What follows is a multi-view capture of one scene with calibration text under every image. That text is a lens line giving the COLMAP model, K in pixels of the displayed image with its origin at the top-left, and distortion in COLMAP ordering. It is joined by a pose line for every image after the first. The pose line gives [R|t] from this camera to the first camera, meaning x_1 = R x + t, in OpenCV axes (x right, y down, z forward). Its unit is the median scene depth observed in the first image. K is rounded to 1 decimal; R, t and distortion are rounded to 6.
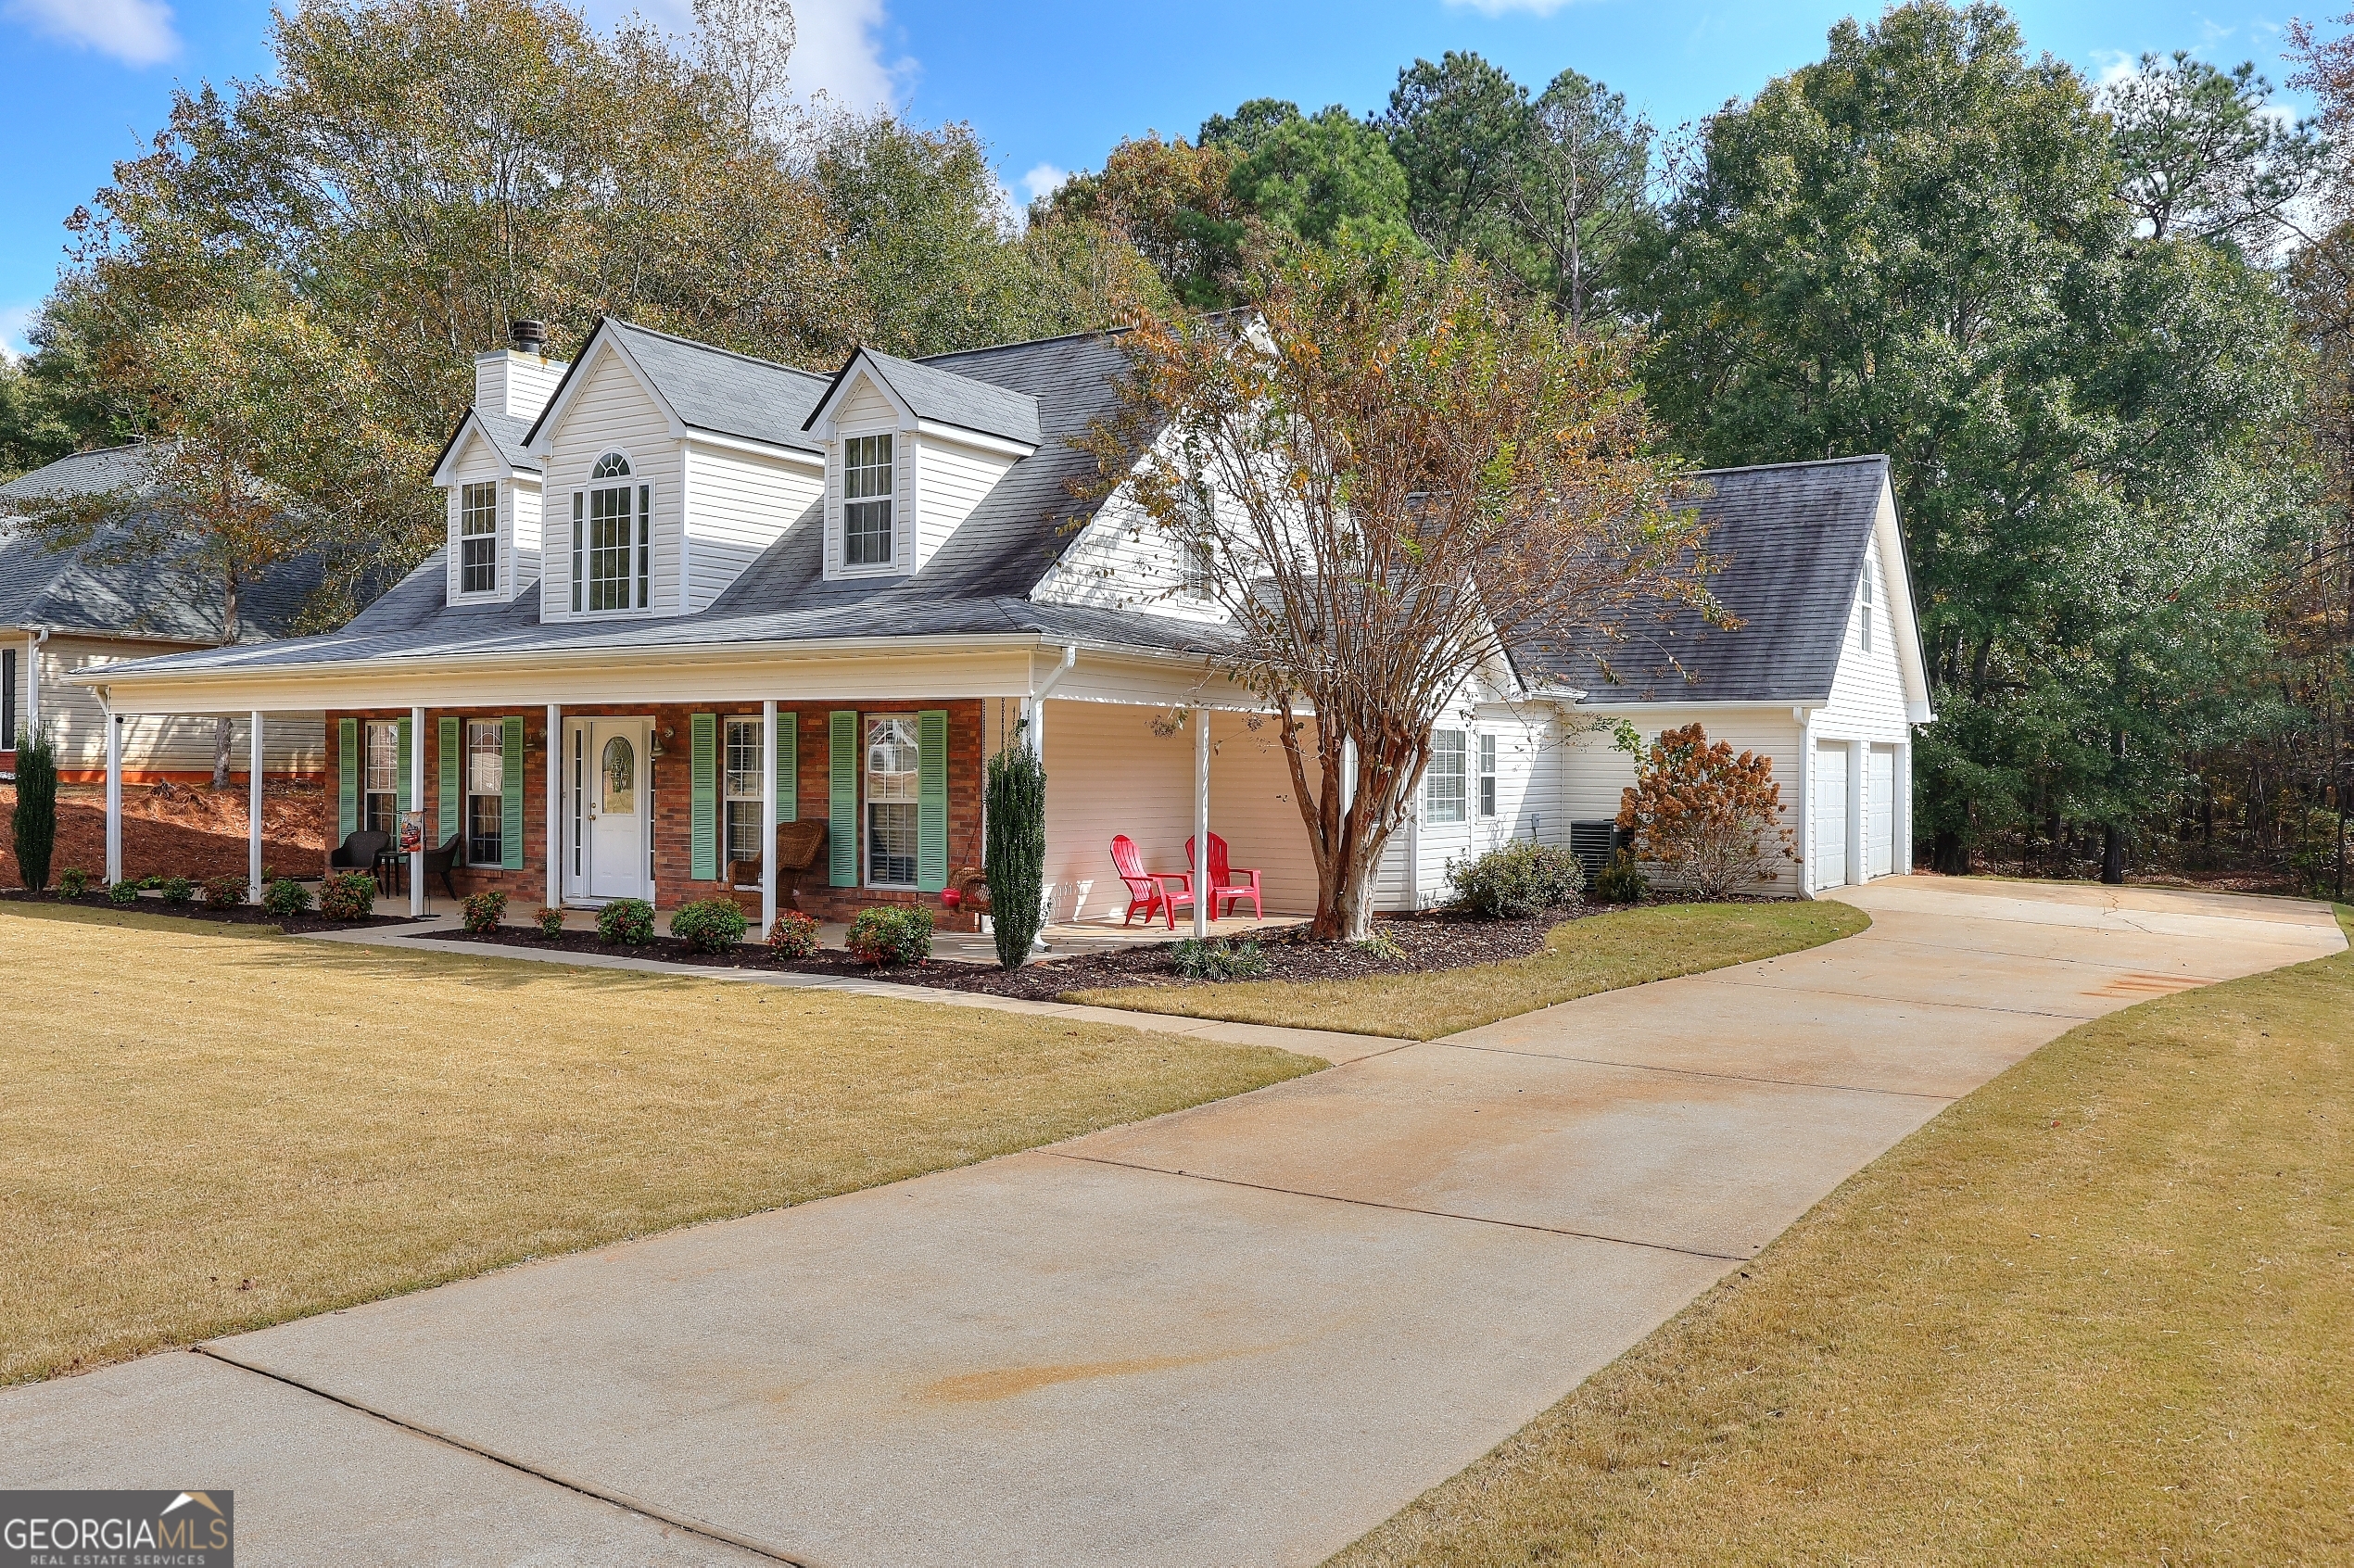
lens RADIAL K [[1867.4, 0, 1177.0], [0, 1867.4, 784.0], [0, 0, 1]] dist [0.005421, 0.001371]
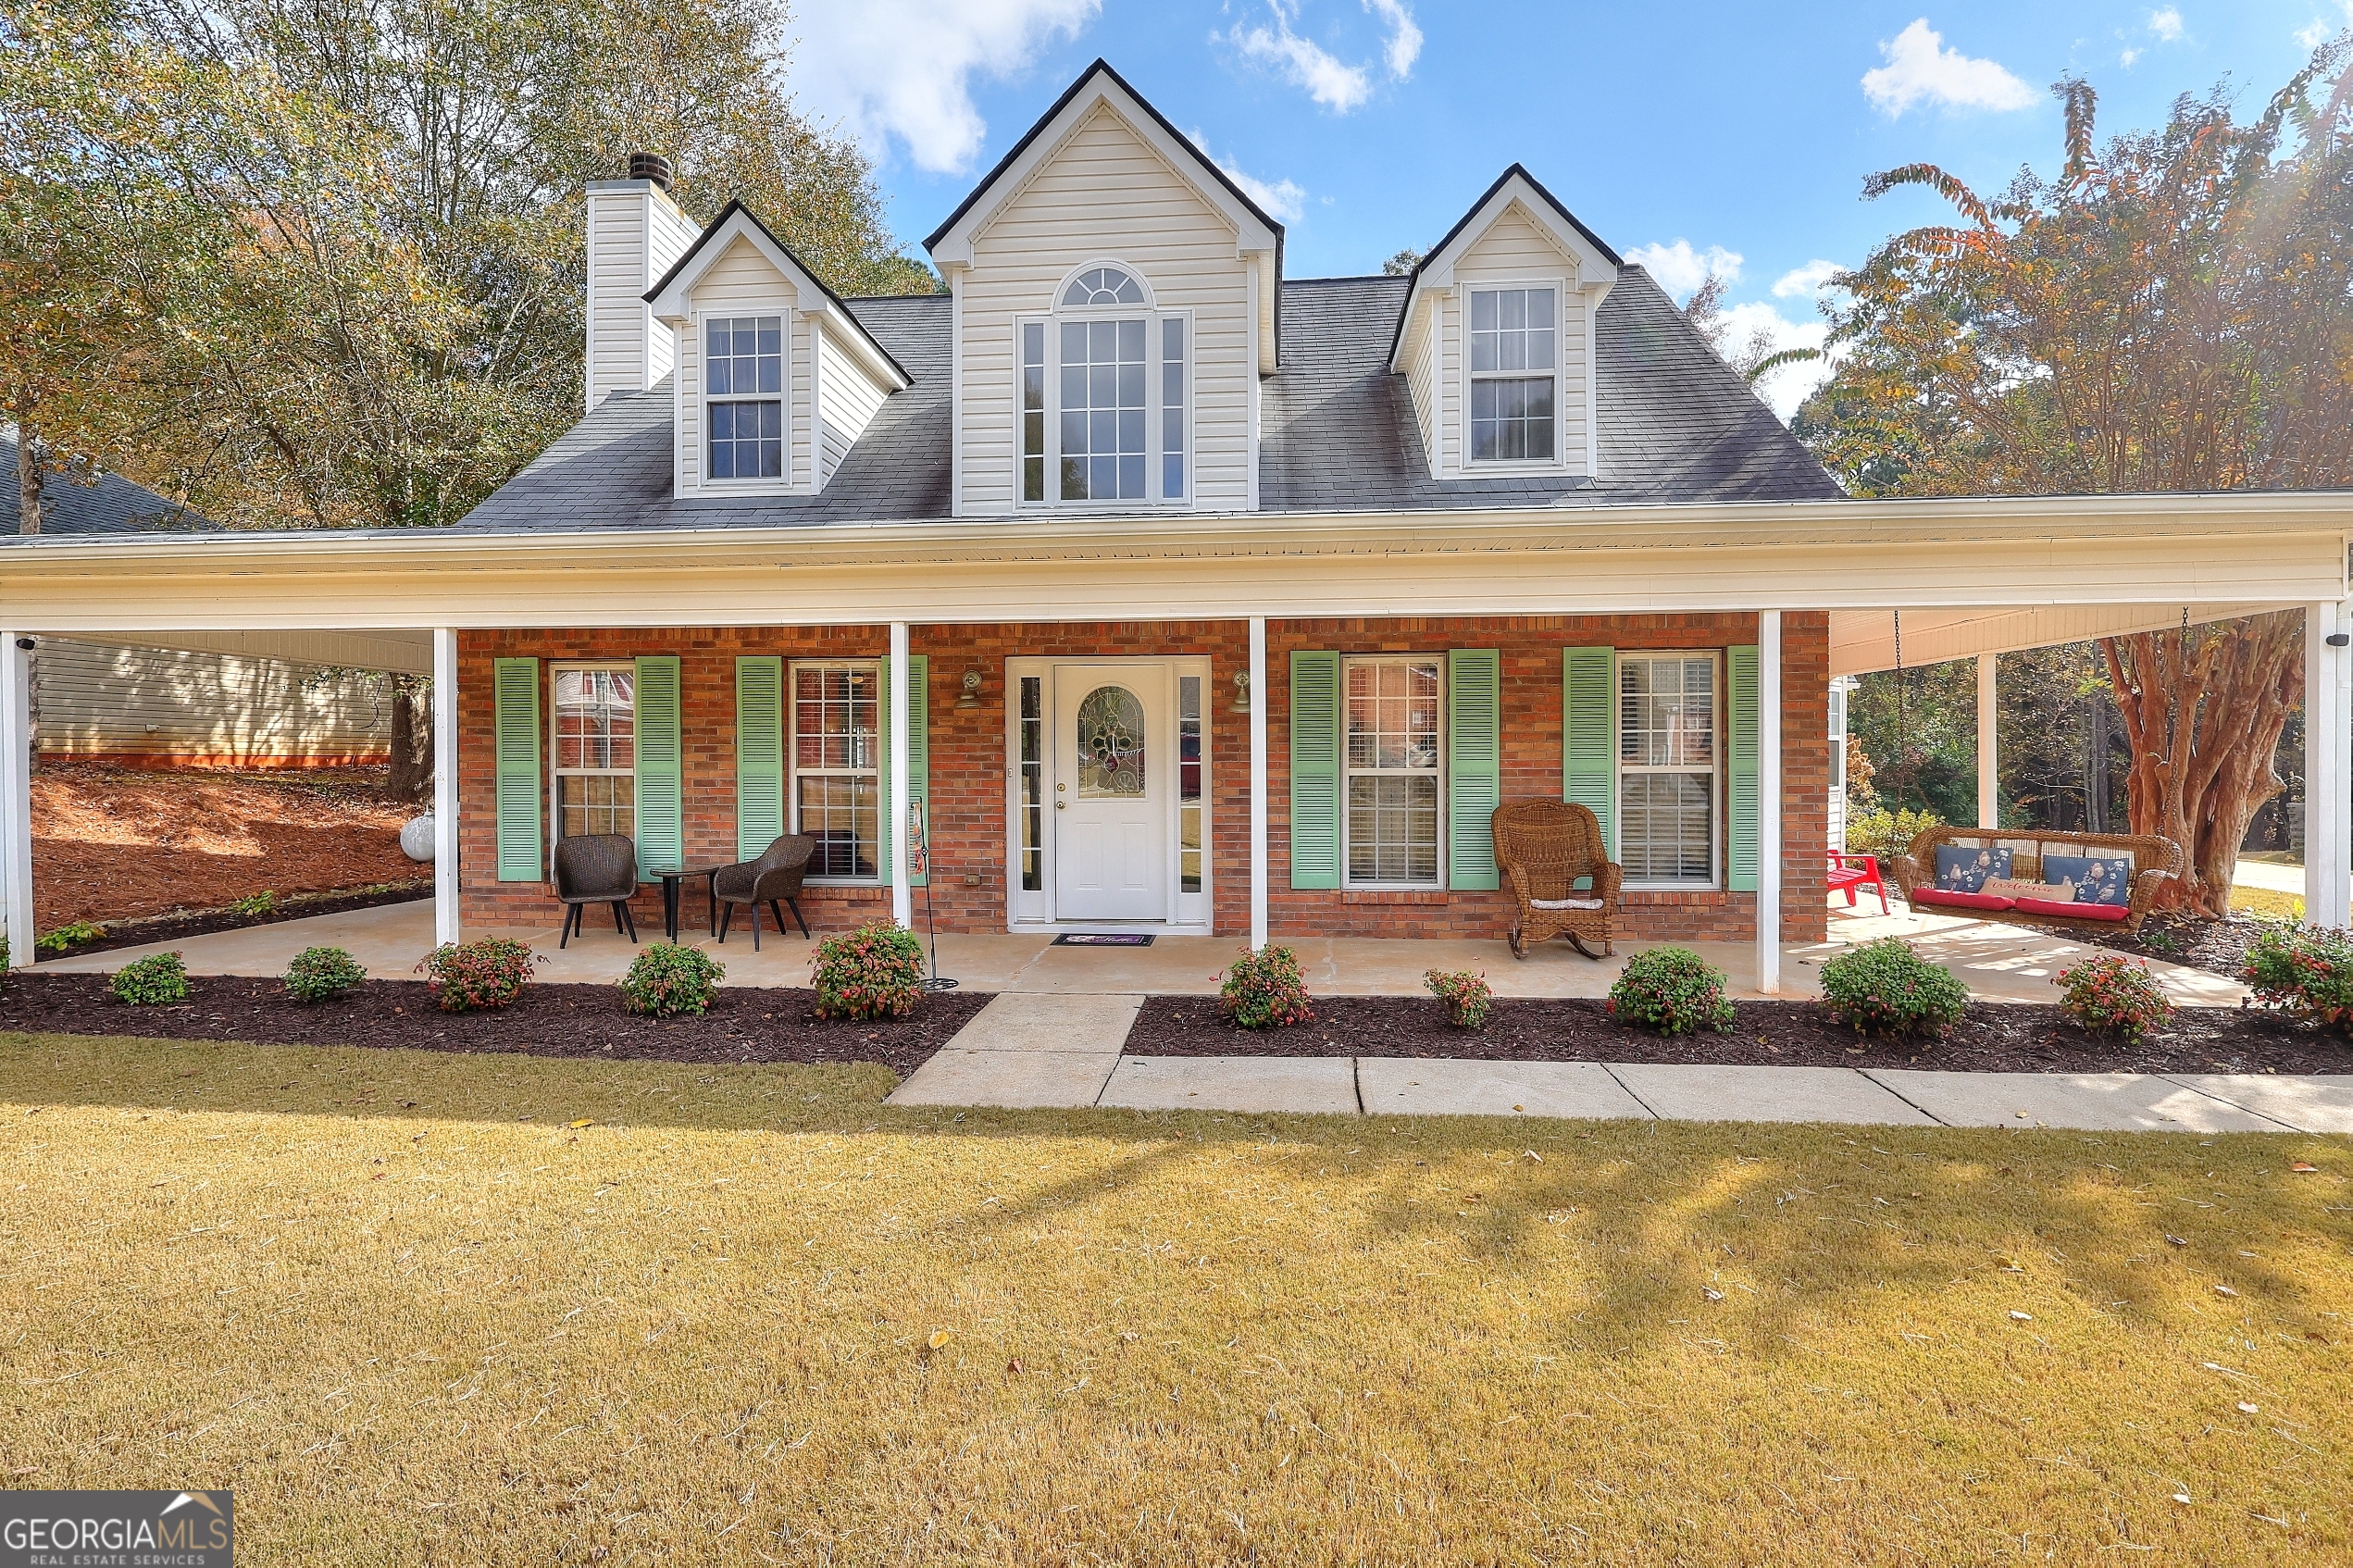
lens RADIAL K [[1090.9, 0, 1176.1], [0, 1090.9, 765.8], [0, 0, 1]] dist [-0.001786, 0.000963]
pose [[0.884698, -0.015531, 0.465906, -0.450869], [0.012341, 0.999875, 0.009897, 0.000593], [-0.466001, -0.003006, 0.884779, 0.612520]]
